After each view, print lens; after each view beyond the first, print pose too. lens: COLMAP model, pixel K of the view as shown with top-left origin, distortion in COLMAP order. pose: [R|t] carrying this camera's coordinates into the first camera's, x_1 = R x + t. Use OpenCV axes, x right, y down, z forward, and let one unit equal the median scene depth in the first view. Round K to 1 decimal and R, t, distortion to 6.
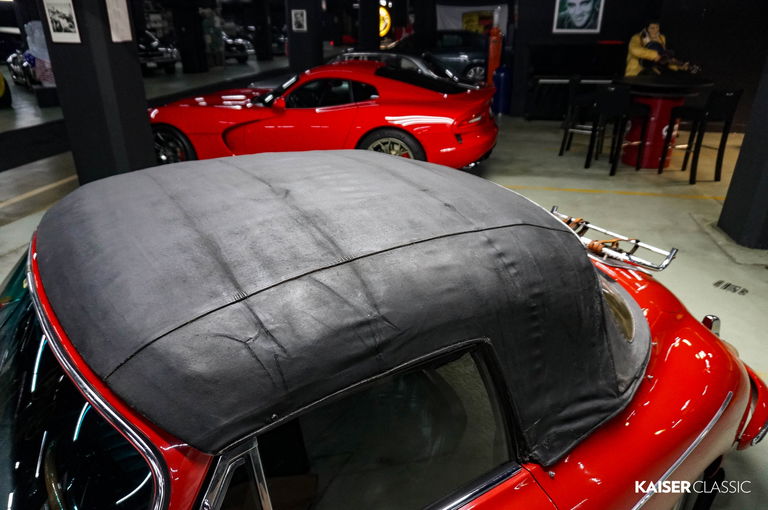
lens RADIAL K [[507.5, 0, 384.0], [0, 507.5, 255.0], [0, 0, 1]] dist [-0.031821, 0.022670]
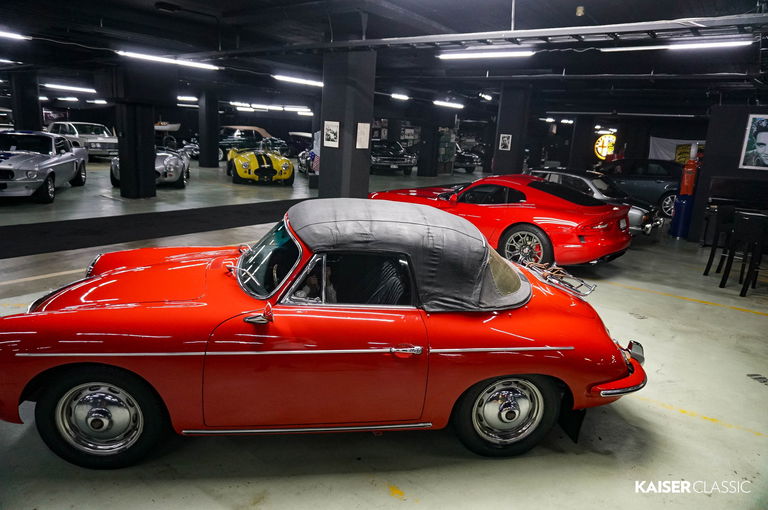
lens RADIAL K [[507.5, 0, 384.0], [0, 507.5, 255.0], [0, 0, 1]] dist [-0.031821, 0.022670]
pose [[0.898735, 0.151363, -0.411539, 0.114226], [-0.233227, 0.959774, -0.156328, 0.058997], [0.371322, 0.236480, 0.897885, -0.149373]]
